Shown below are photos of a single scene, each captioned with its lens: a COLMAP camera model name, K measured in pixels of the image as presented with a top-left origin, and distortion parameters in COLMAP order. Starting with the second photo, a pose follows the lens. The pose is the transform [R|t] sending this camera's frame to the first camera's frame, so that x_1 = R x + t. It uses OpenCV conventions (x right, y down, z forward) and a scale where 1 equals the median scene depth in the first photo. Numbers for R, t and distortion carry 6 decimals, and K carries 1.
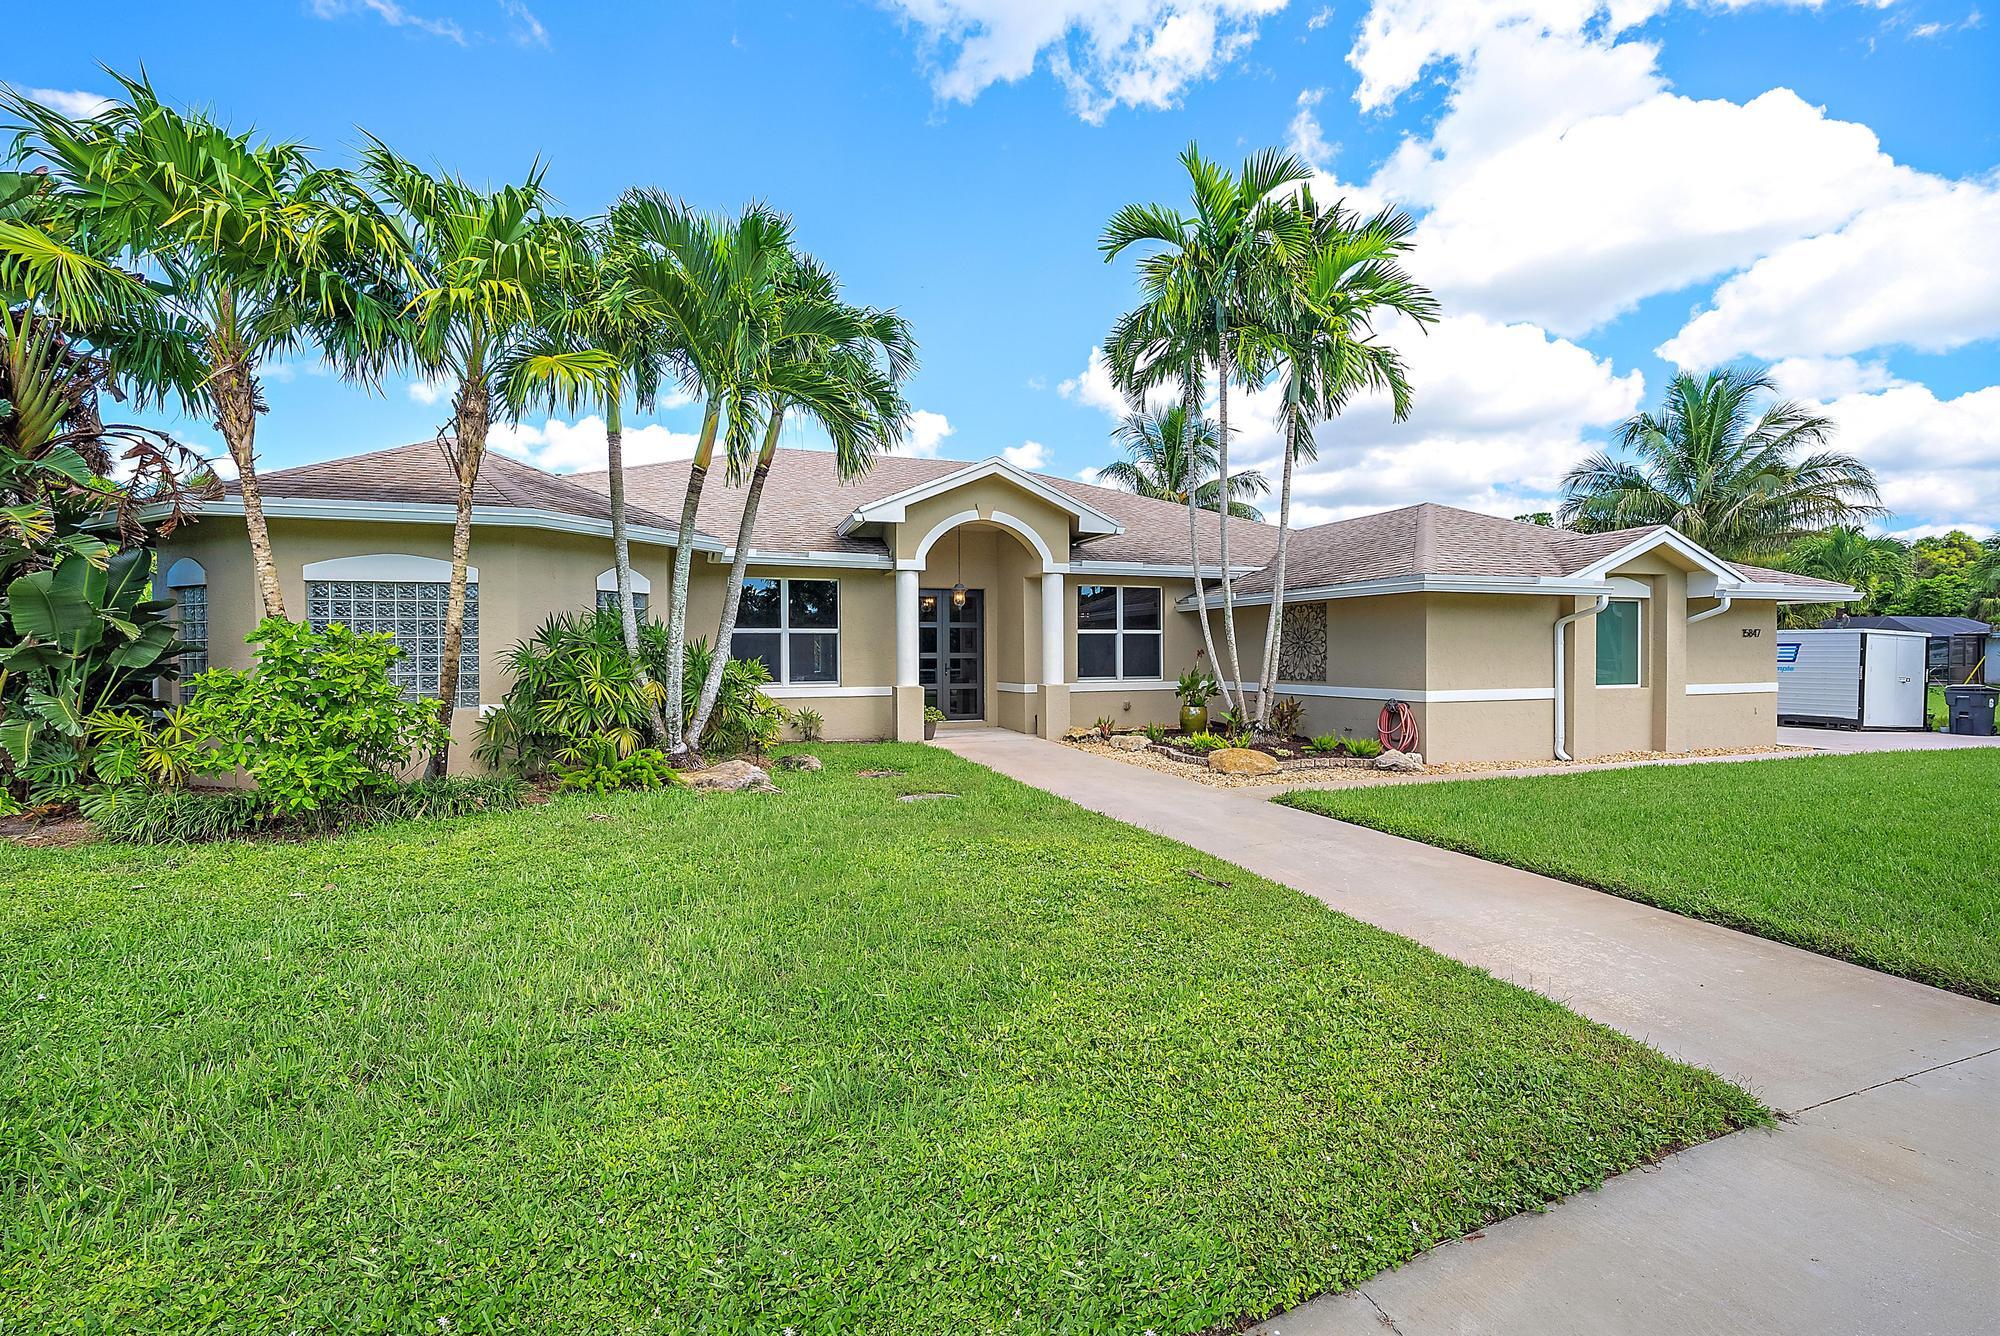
lens RADIAL K [[874.8, 0, 1003.4], [0, 874.8, 675.6], [0, 0, 1]] dist [-0.032194, 0.000018]
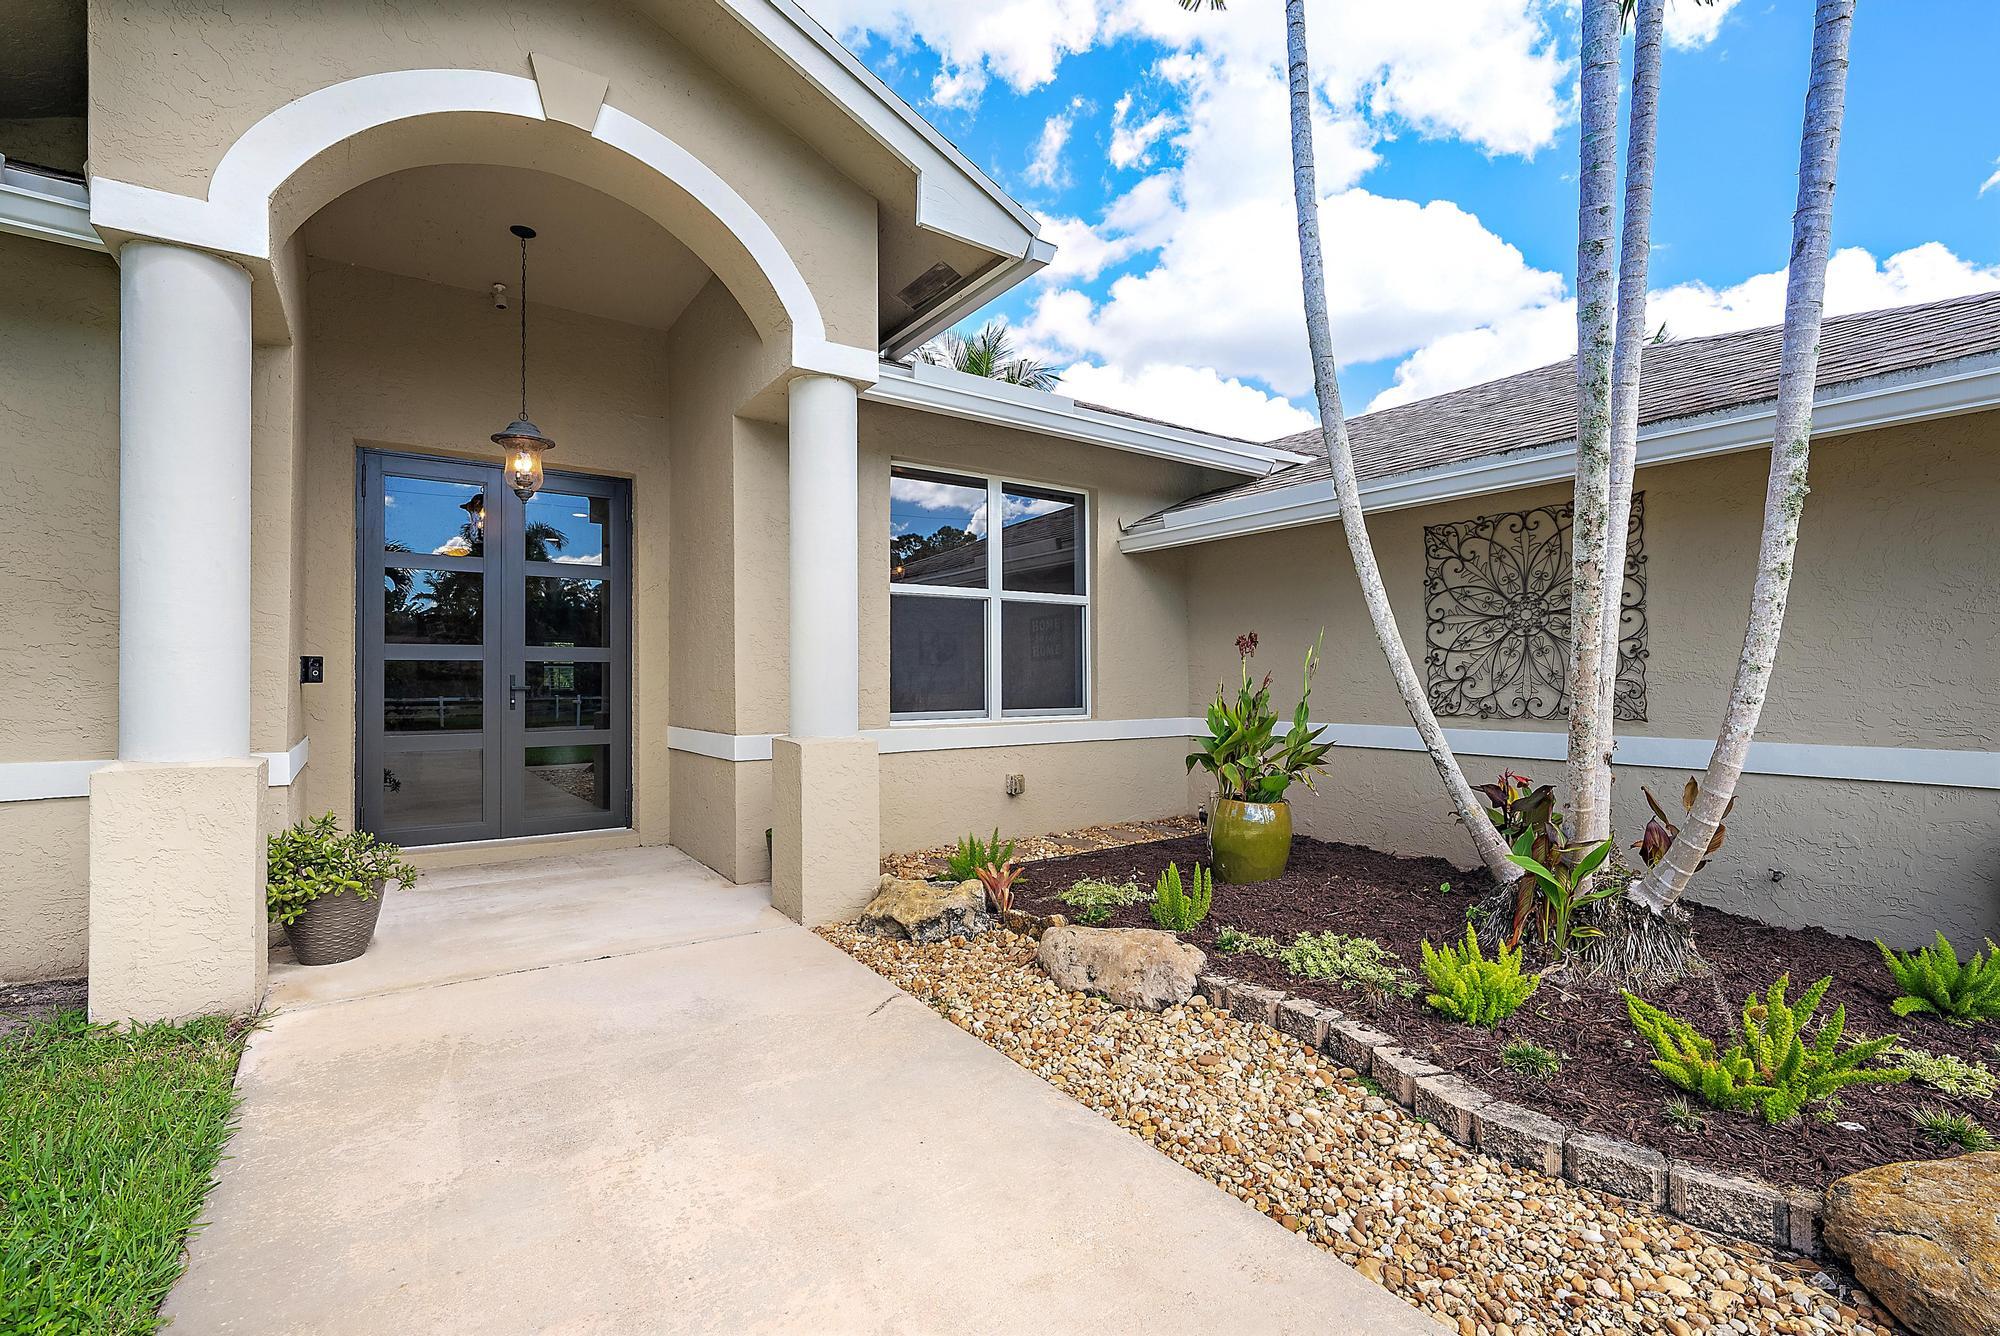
lens RADIAL K [[874.8, 0, 1003.4], [0, 874.8, 675.6], [0, 0, 1]] dist [-0.032194, 0.000018]
pose [[0.961820, 0.003026, 0.273665, 0.030823], [0.005583, 0.999514, -0.030675, -0.002148], [-0.273625, 0.031032, 0.961336, 0.635126]]
